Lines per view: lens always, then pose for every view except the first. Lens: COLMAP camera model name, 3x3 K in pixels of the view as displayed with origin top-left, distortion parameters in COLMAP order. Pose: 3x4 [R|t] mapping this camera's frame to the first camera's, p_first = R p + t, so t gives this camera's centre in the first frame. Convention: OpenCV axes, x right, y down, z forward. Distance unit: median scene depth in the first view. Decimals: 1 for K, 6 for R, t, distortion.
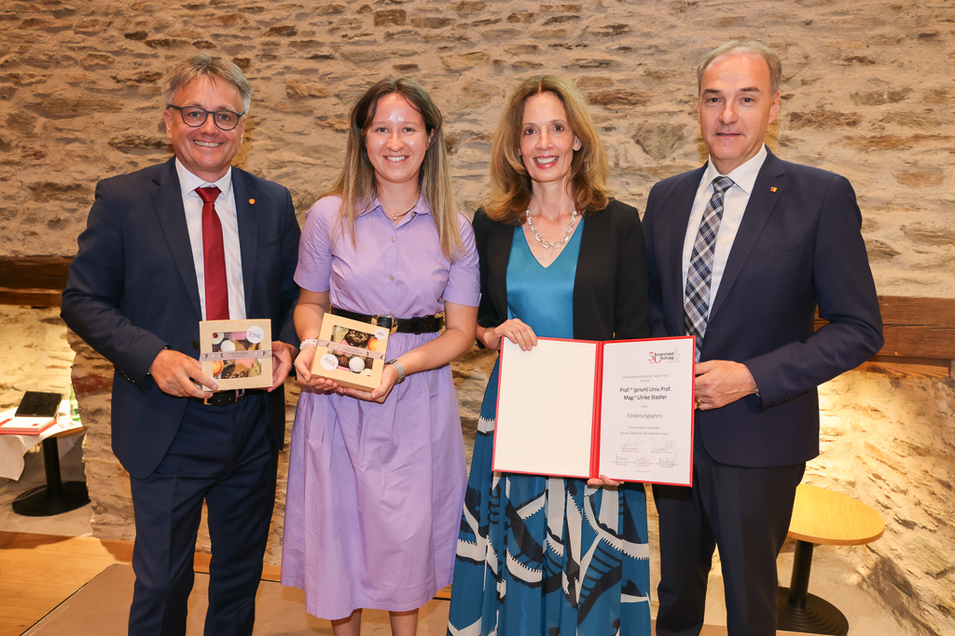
lens RADIAL K [[726.7, 0, 473.2], [0, 726.7, 320.7], [0, 0, 1]] dist [-0.103869, 0.102793]
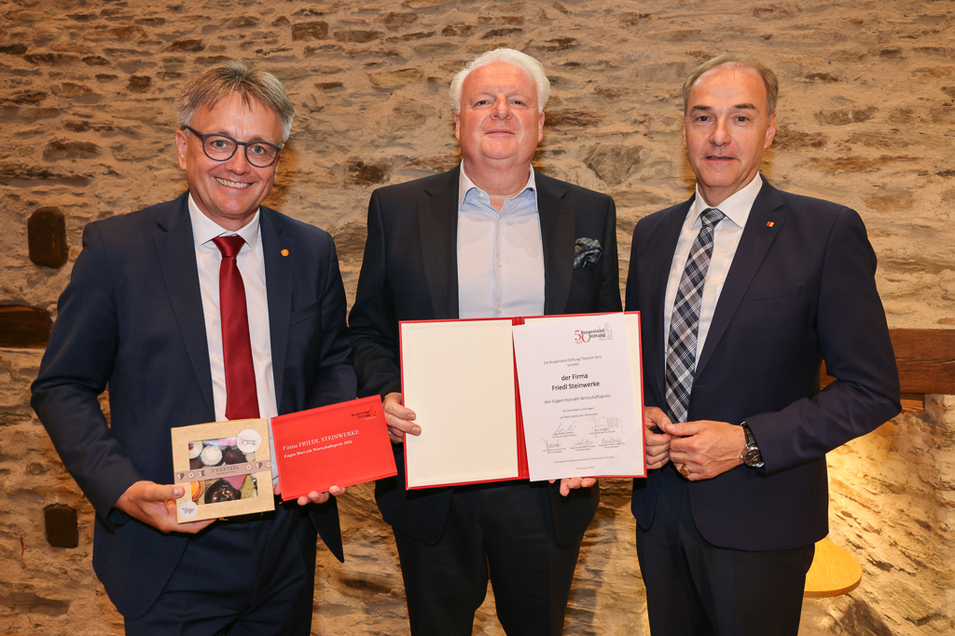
lens RADIAL K [[726.7, 0, 473.2], [0, 726.7, 320.7], [0, 0, 1]] dist [-0.103869, 0.102793]
pose [[0.994718, -0.030107, 0.098127, -0.013229], [0.033072, 0.999040, -0.028734, -0.032368], [-0.097168, 0.031828, 0.994759, 0.113750]]
